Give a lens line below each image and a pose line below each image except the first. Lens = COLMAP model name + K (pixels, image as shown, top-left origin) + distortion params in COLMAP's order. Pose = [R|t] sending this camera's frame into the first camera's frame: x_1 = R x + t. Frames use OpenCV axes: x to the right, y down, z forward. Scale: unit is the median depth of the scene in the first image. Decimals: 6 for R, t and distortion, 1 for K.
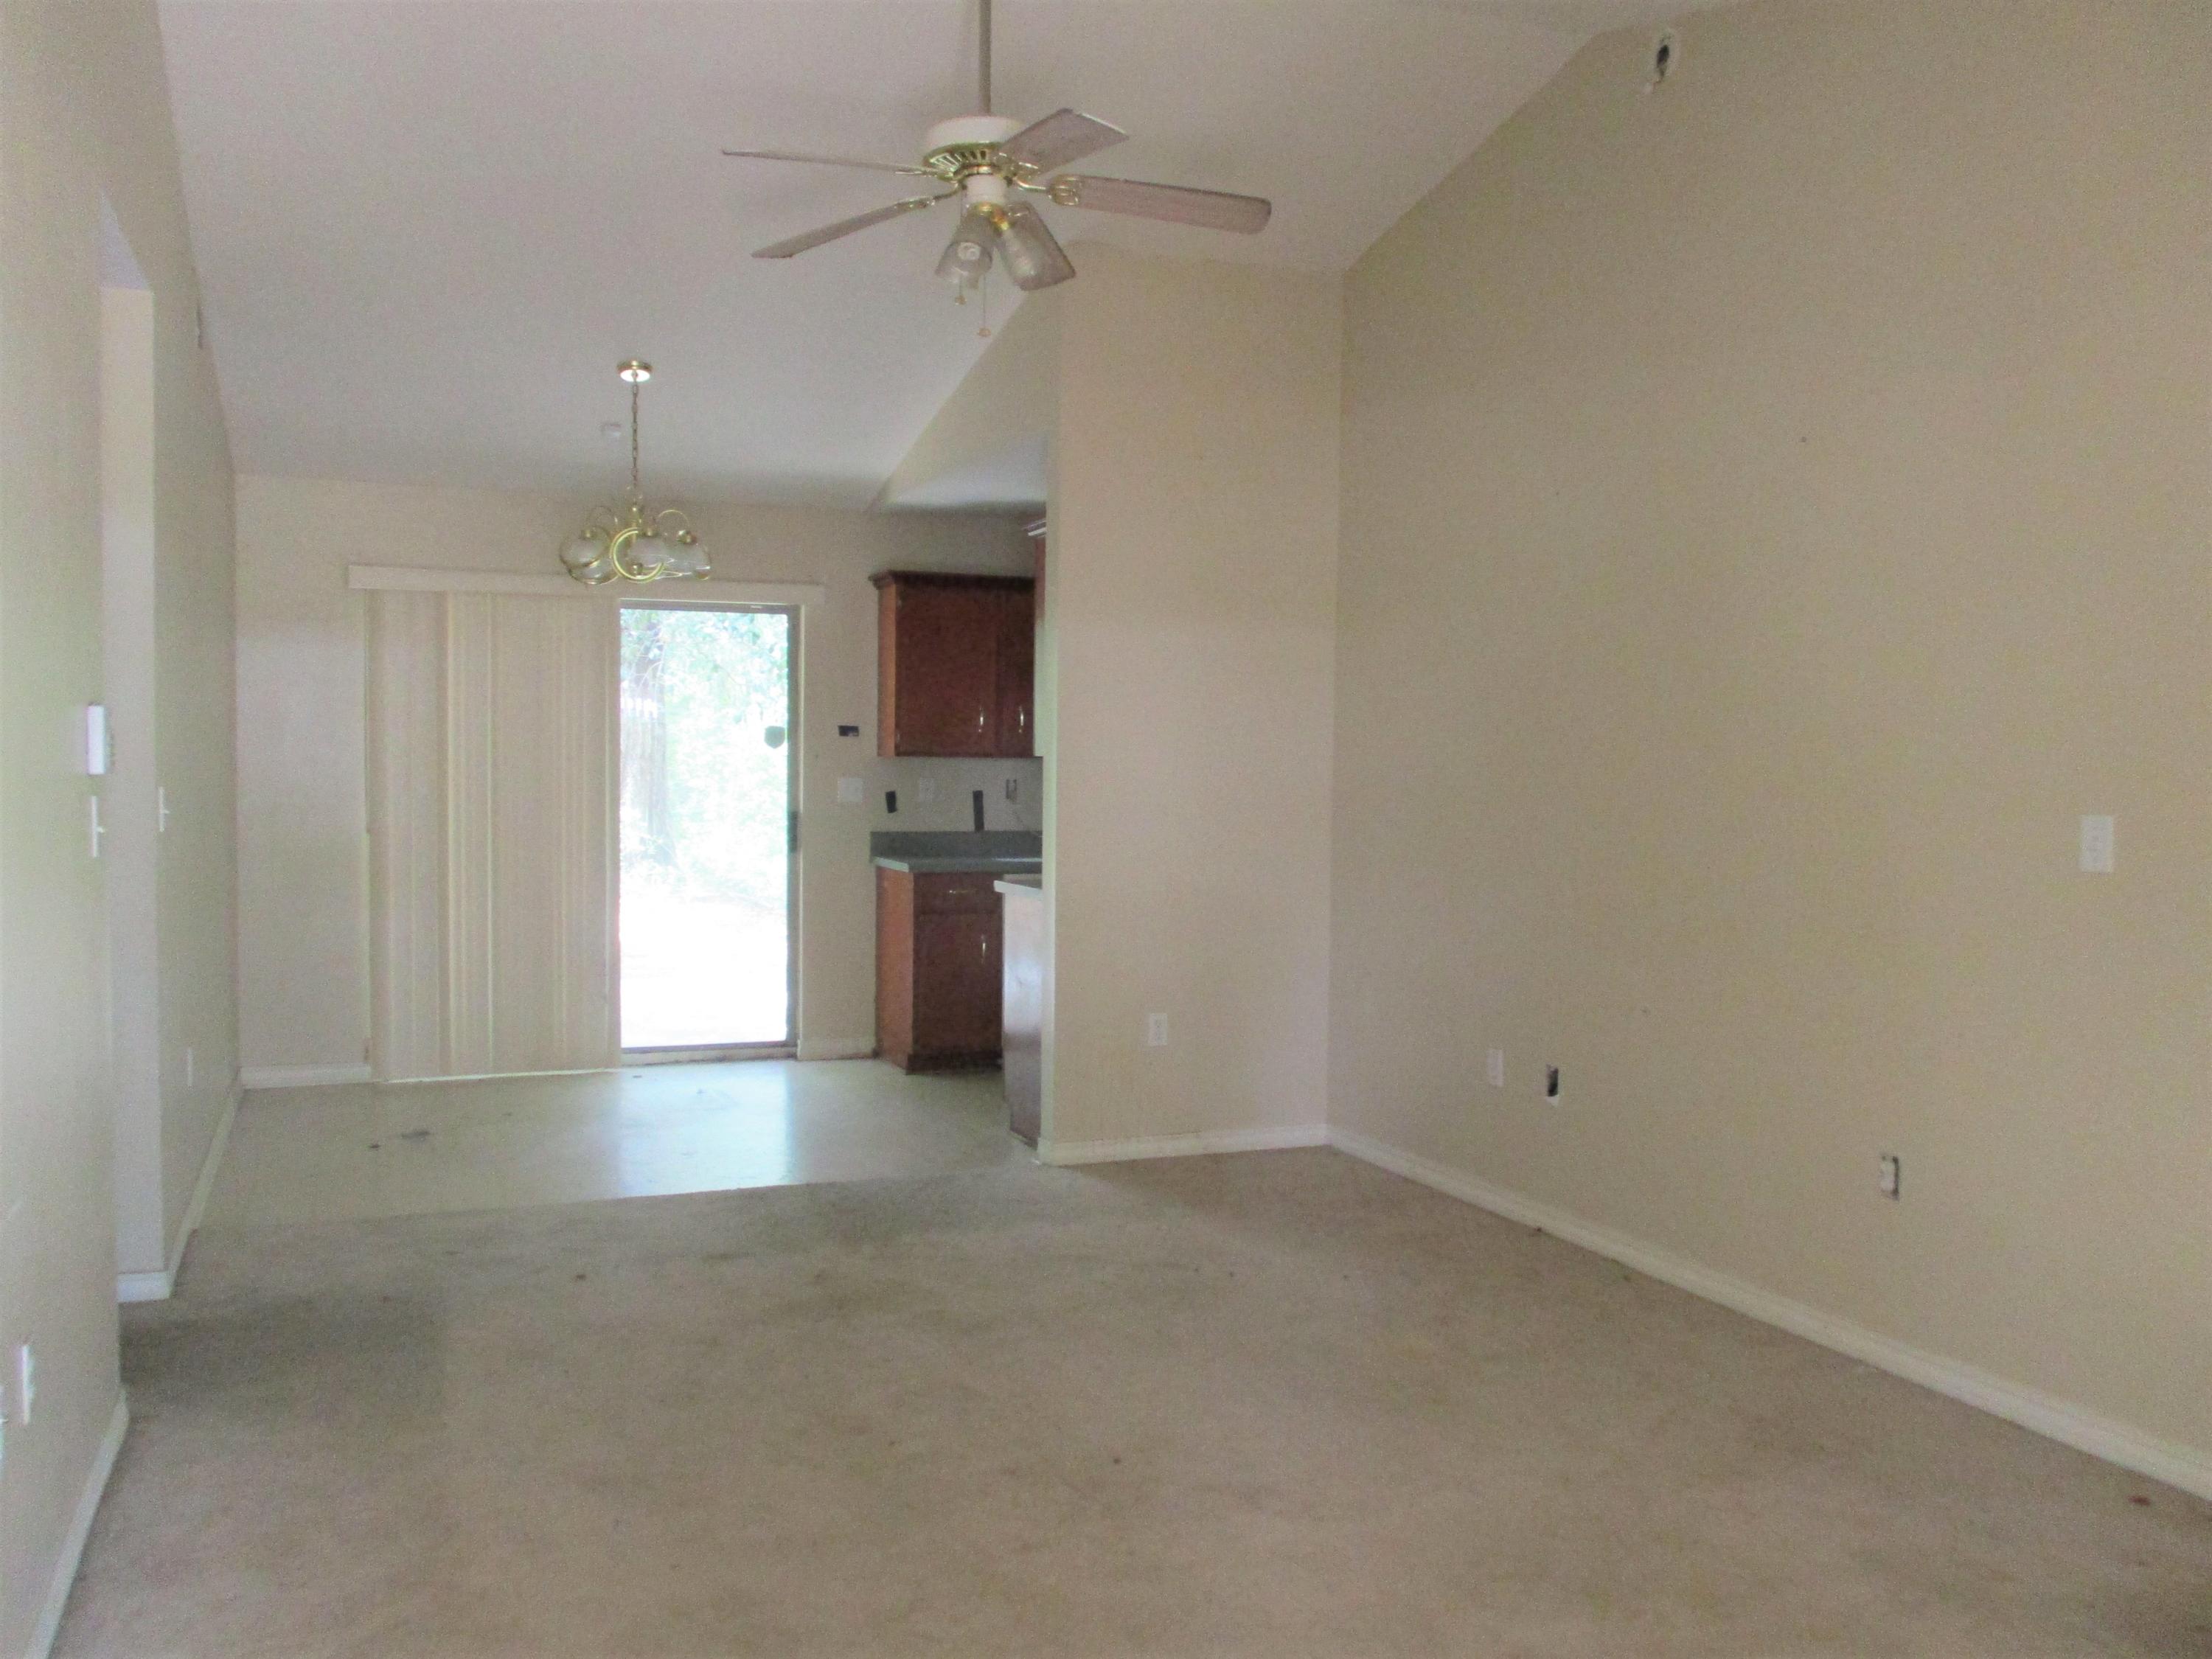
lens RADIAL K [[1859.6, 0, 1106.0], [0, 1859.6, 829.5], [0, 0, 1]] dist [-0.011245, 0.004109]
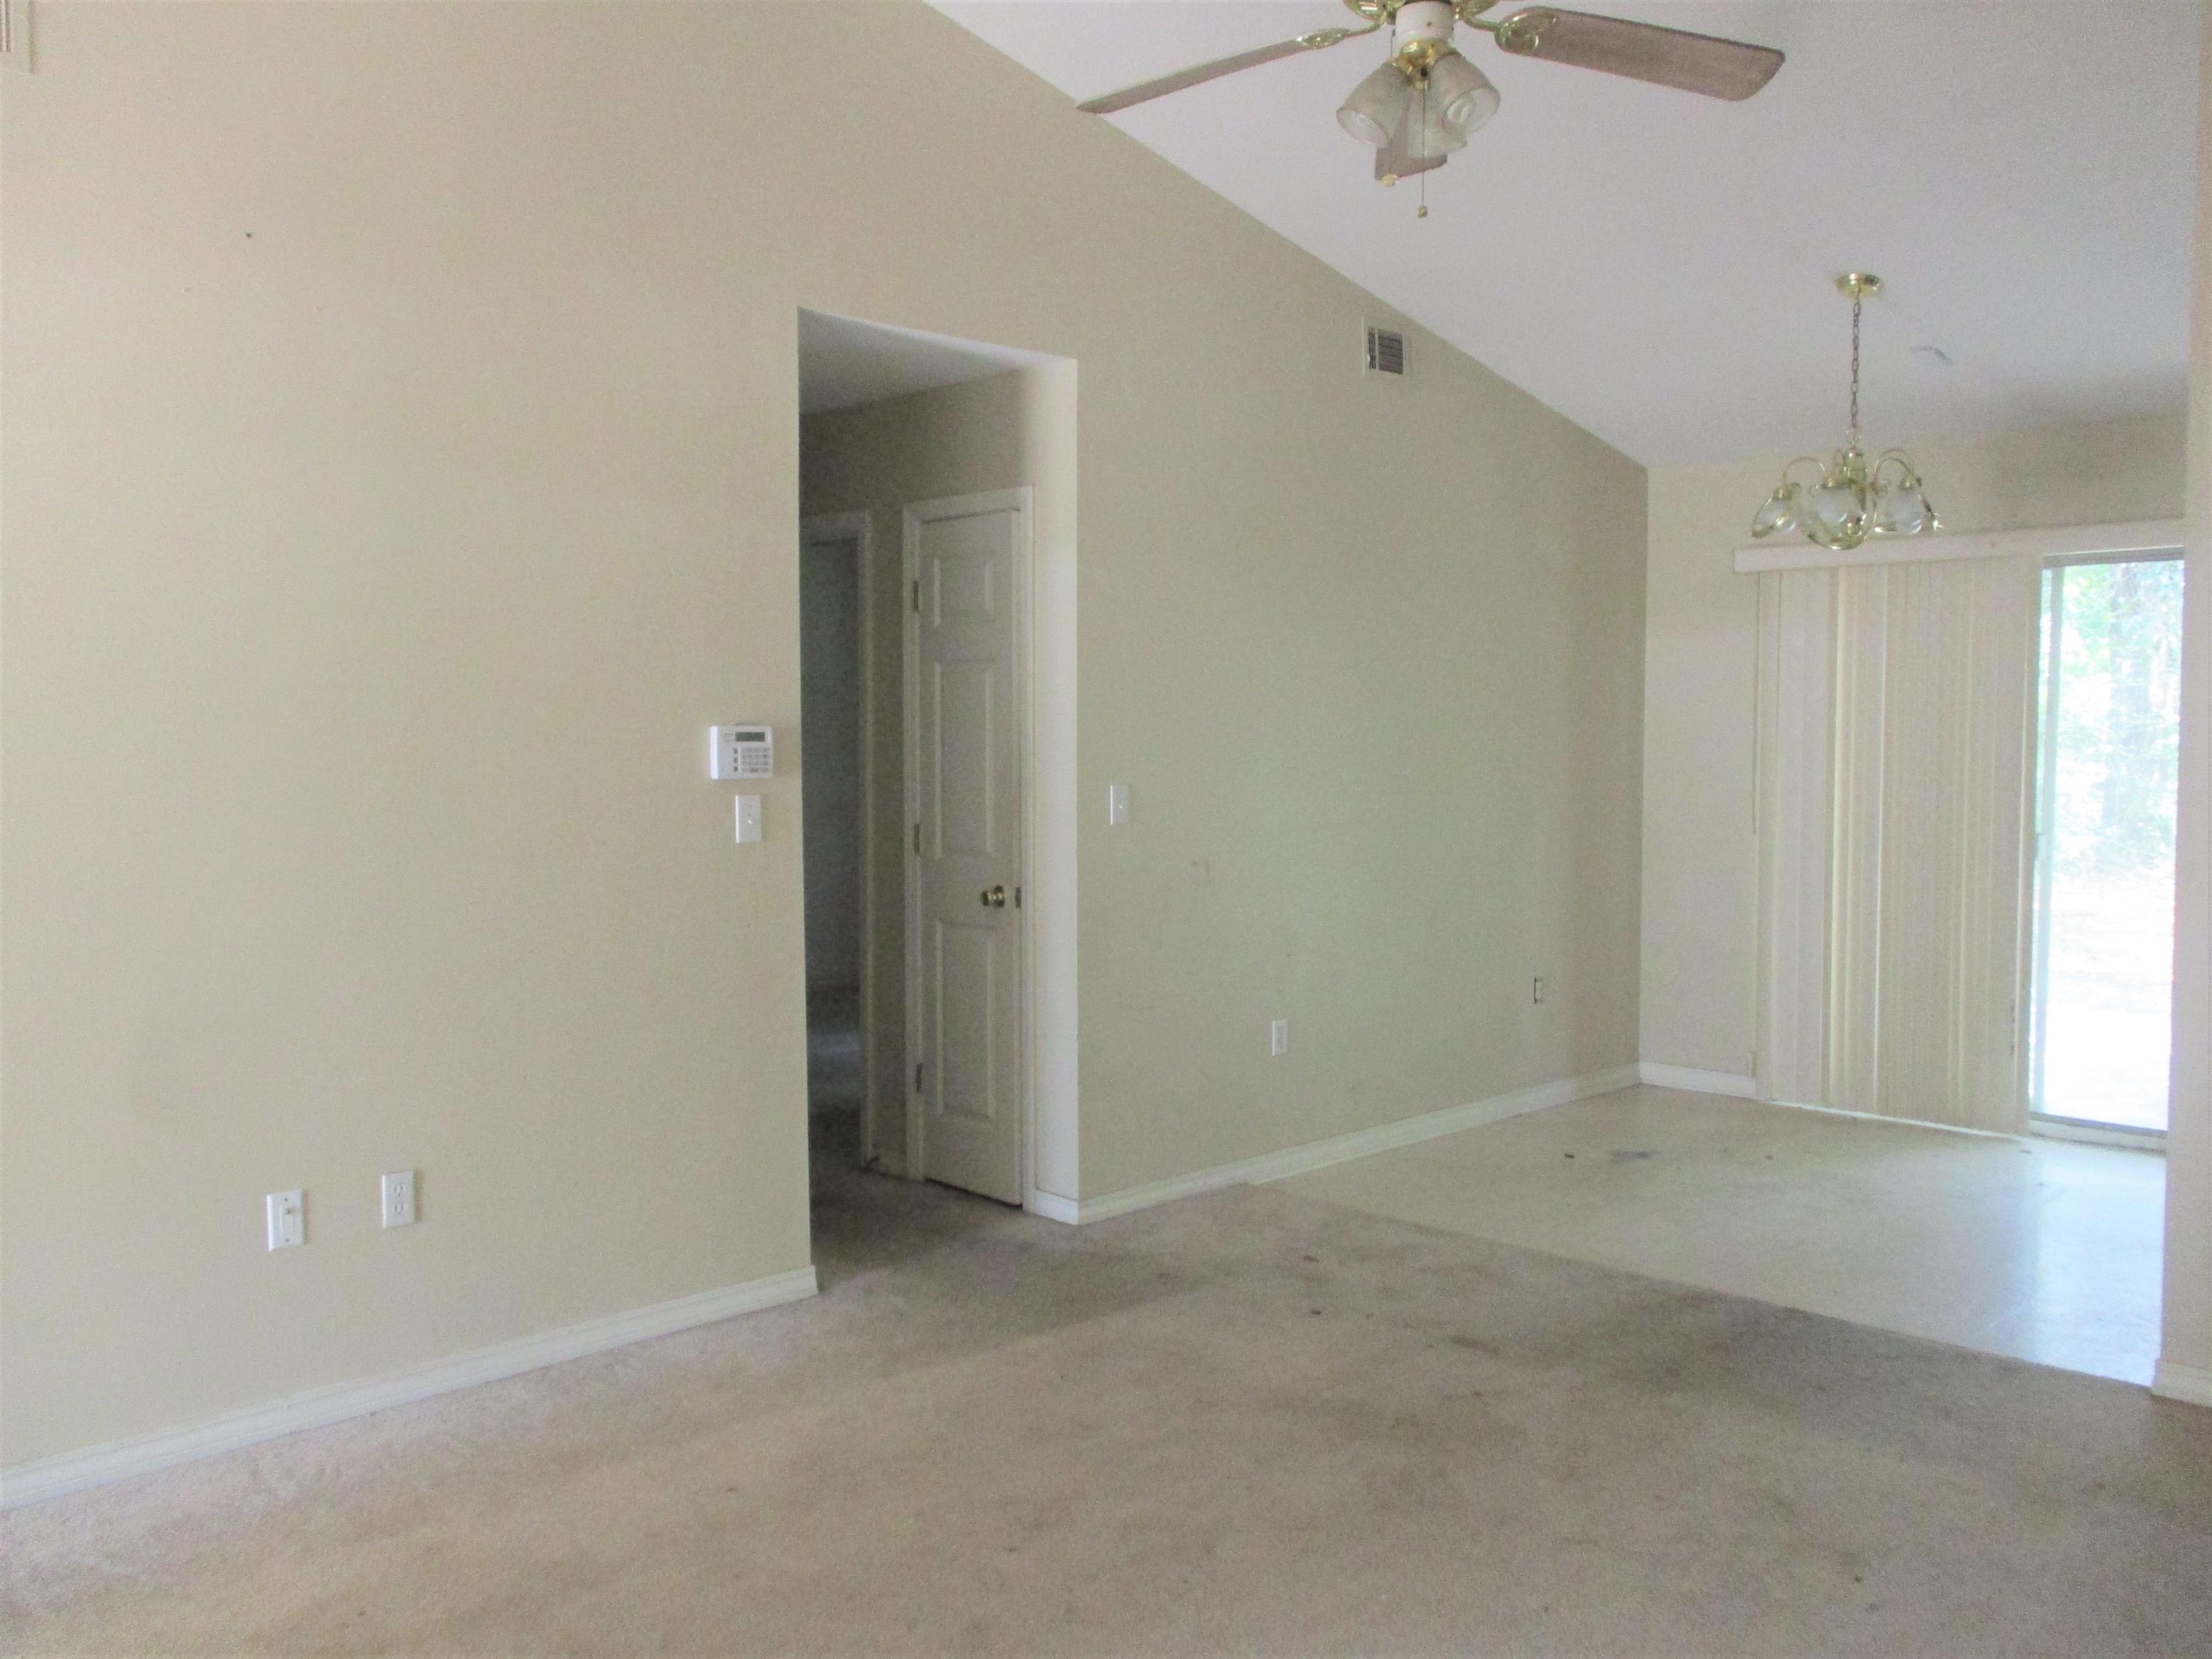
lens RADIAL K [[1859.6, 0, 1106.0], [0, 1859.6, 829.5], [0, 0, 1]] dist [-0.011245, 0.004109]
pose [[0.396085, 0.041243, -0.917287, 0.430792], [-0.031951, 0.999005, 0.031121, -0.024536], [0.917658, 0.016981, 0.397009, 0.425146]]
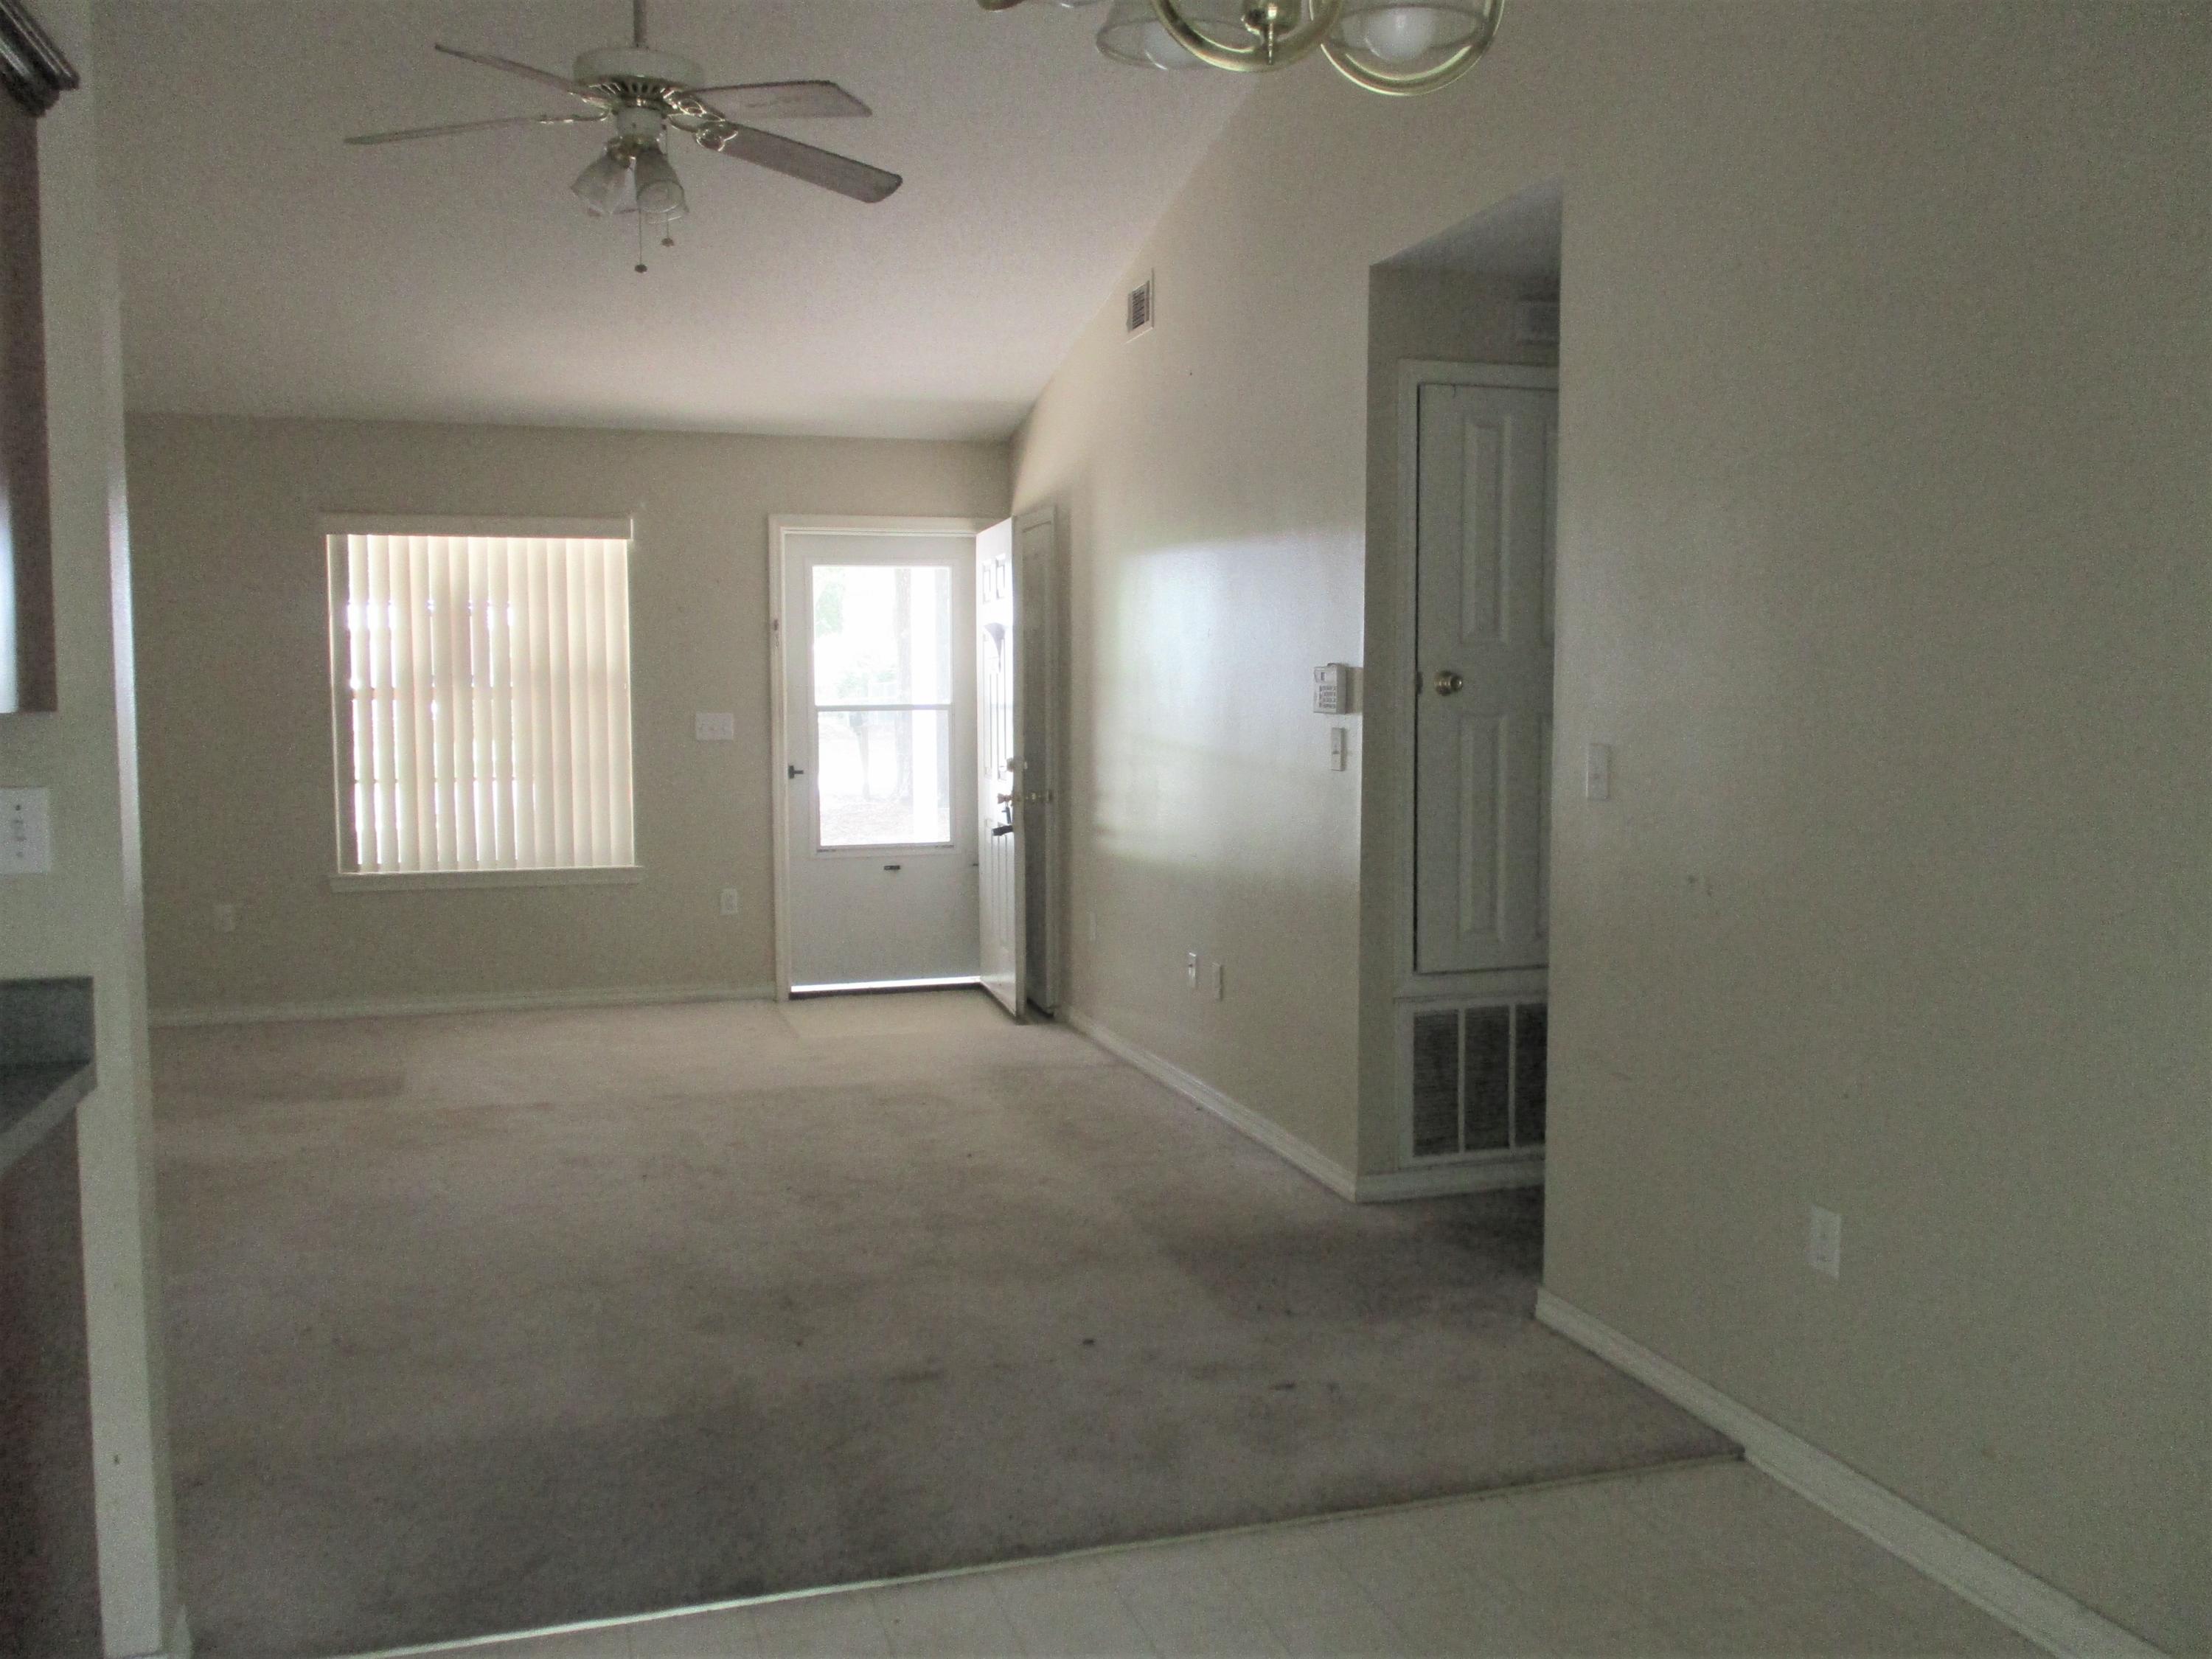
lens RADIAL K [[1880.2, 0, 1110.1], [0, 1880.2, 836.2], [0, 0, 1]] dist [0.009450, -0.011214]
pose [[-0.996590, -0.012722, 0.081527, -0.289503], [-0.002859, 0.992773, 0.119974, -0.065479], [-0.082464, 0.119332, -0.989424, 1.458495]]
